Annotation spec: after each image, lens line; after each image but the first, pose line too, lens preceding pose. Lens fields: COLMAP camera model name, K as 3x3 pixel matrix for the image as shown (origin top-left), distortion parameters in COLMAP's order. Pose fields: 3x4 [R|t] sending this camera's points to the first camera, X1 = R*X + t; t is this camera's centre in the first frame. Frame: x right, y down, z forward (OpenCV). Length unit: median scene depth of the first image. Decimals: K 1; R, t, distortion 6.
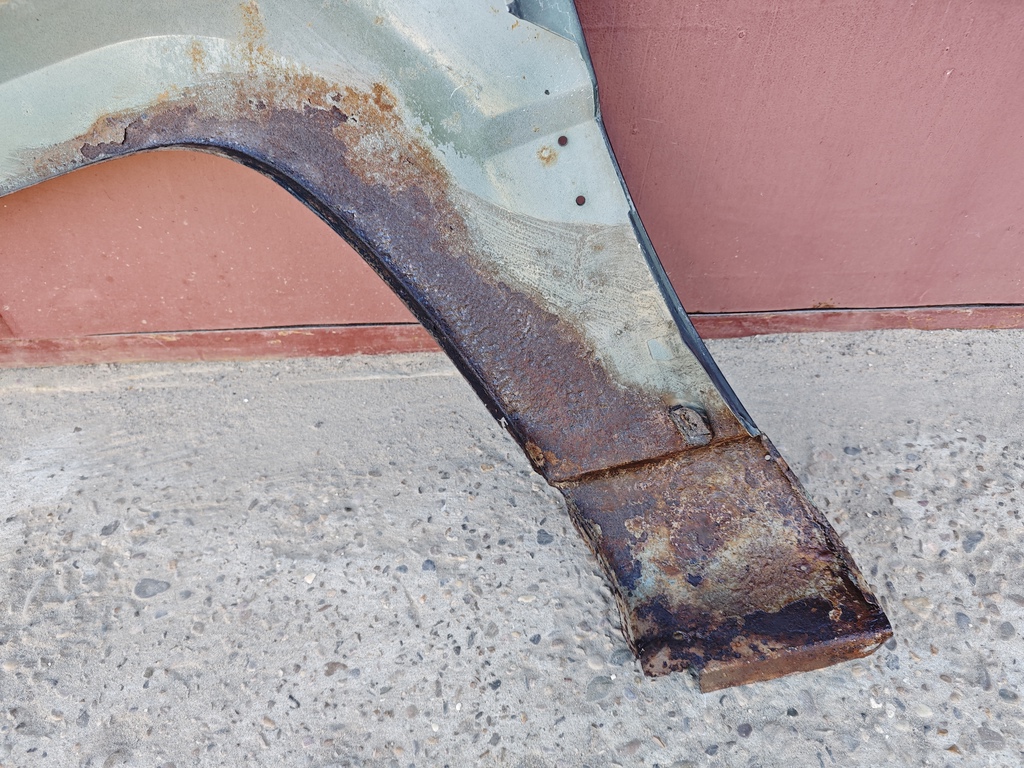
lens RADIAL K [[705.0, 0, 517.9], [0, 705.0, 391.0], [0, 0, 1]] dist [-0.022384, -0.003053]
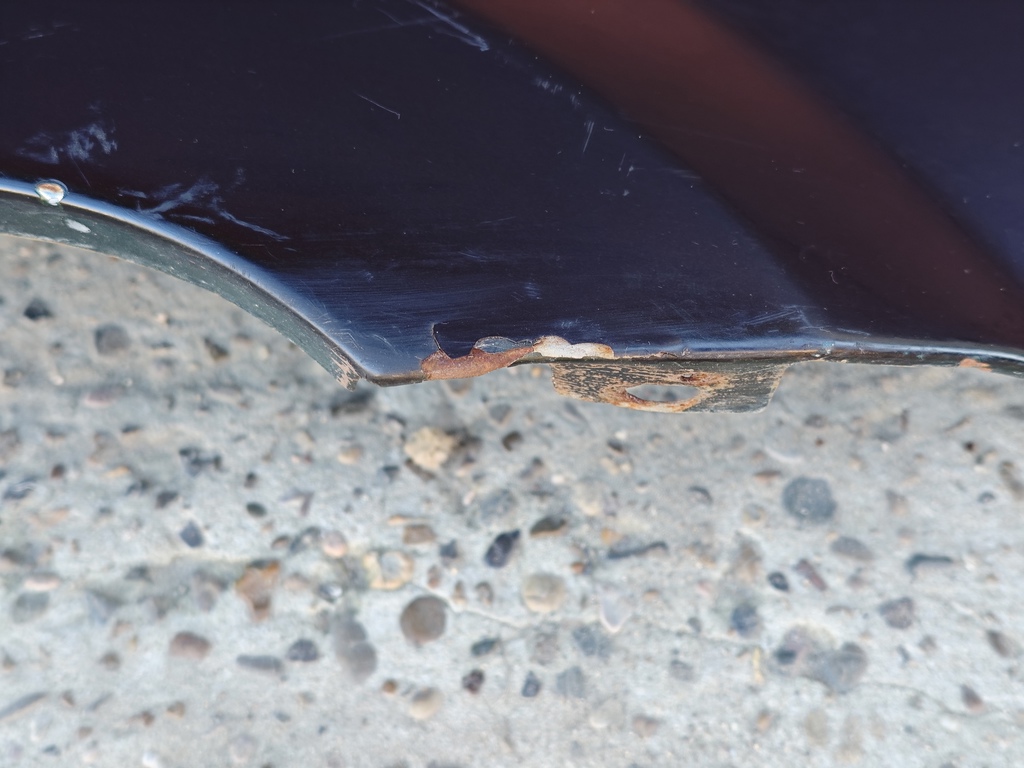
lens RADIAL K [[1405.6, 0, 514.1], [0, 1405.6, 386.2], [0, 0, 1]] dist [0.024684, 0.000000]
pose [[0.998543, 0.040567, -0.035593, -0.098226], [-0.032500, 0.978536, 0.203499, 0.361760], [0.043085, -0.202046, 0.978428, 0.094434]]
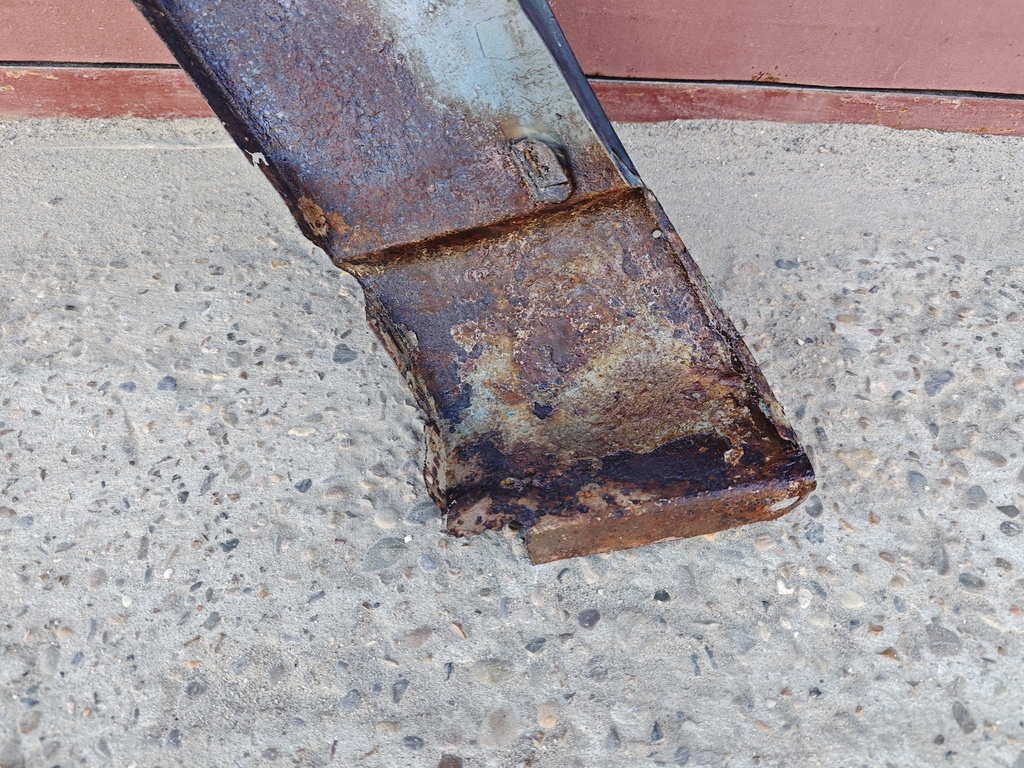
lens RADIAL K [[705.0, 0, 506.3], [0, 705.0, 390.2], [0, 0, 1]] dist [-0.022384, -0.003053]
pose [[0.998335, 0.036993, 0.044263, 0.189254], [-0.041660, 0.993100, 0.109623, 0.178805], [-0.039902, -0.111285, 0.992987, 0.324768]]
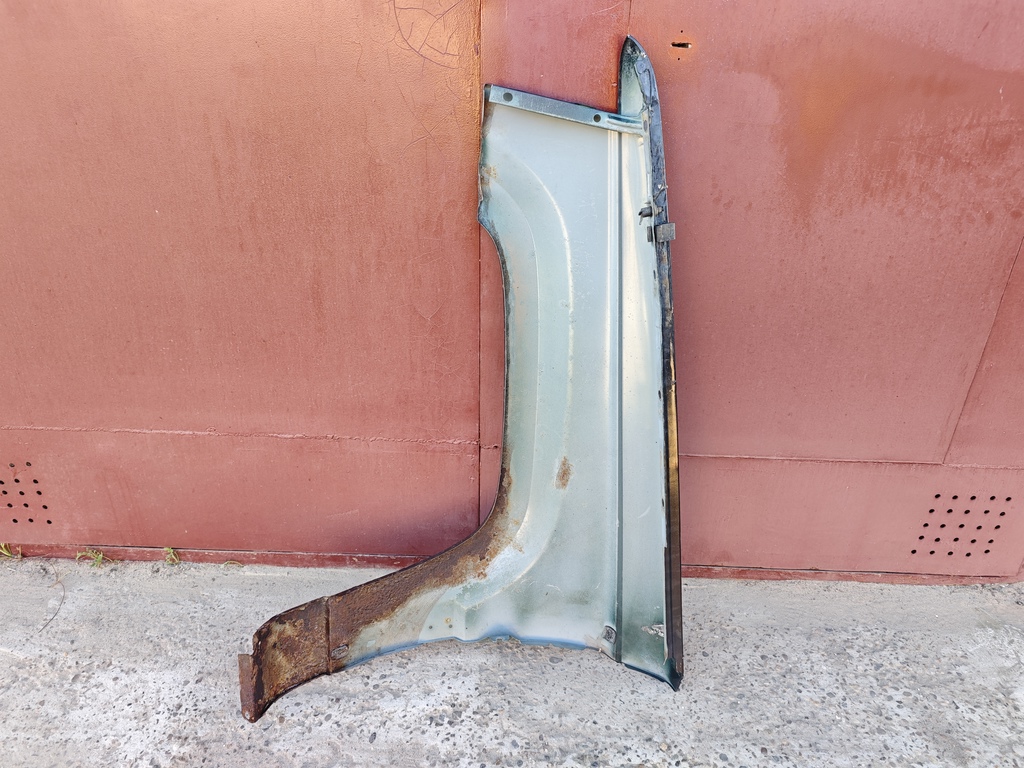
lens RADIAL K [[705.0, 0, 514.1], [0, 705.0, 378.1], [0, 0, 1]] dist [-0.022384, -0.003053]
pose [[0.996876, 0.055136, -0.056557, -0.619462], [-0.071933, 0.929500, -0.361740, 0.275336], [0.032625, 0.364679, 0.930562, -1.916484]]
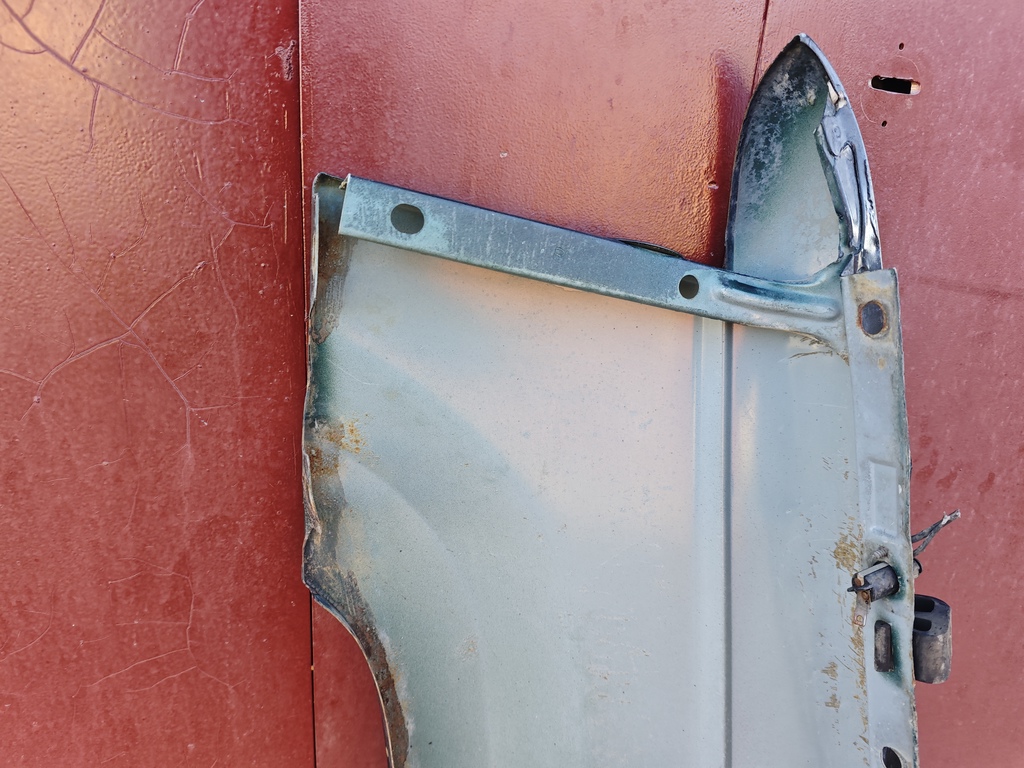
lens RADIAL K [[705.0, 0, 498.2], [0, 705.0, 380.5], [0, 0, 1]] dist [-0.022384, -0.003053]
pose [[0.987022, 0.015165, 0.159868, -0.823923], [0.065378, 0.871344, -0.486298, -0.885860], [-0.146675, 0.490439, 0.859044, -0.685901]]
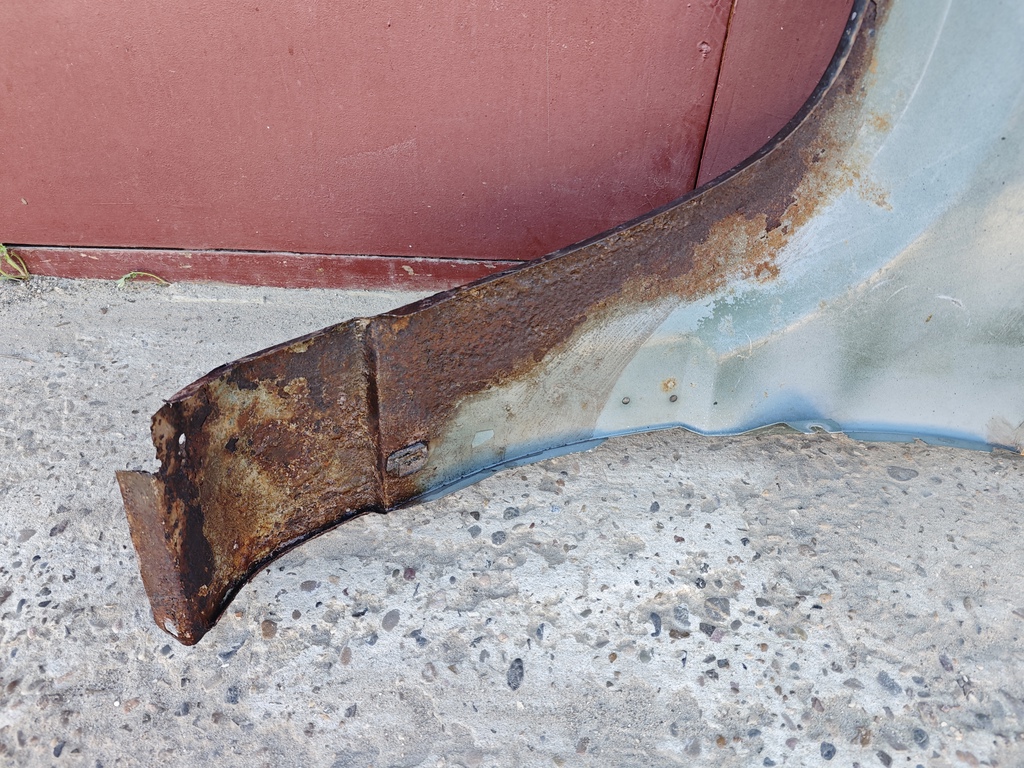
lens RADIAL K [[705.0, 0, 524.2], [0, 705.0, 394.8], [0, 0, 1]] dist [-0.022384, -0.003053]
pose [[0.997558, 0.066849, -0.020243, -1.175566], [-0.068161, 0.994987, -0.073177, 0.294944], [0.015249, 0.074378, 0.997113, -0.148813]]
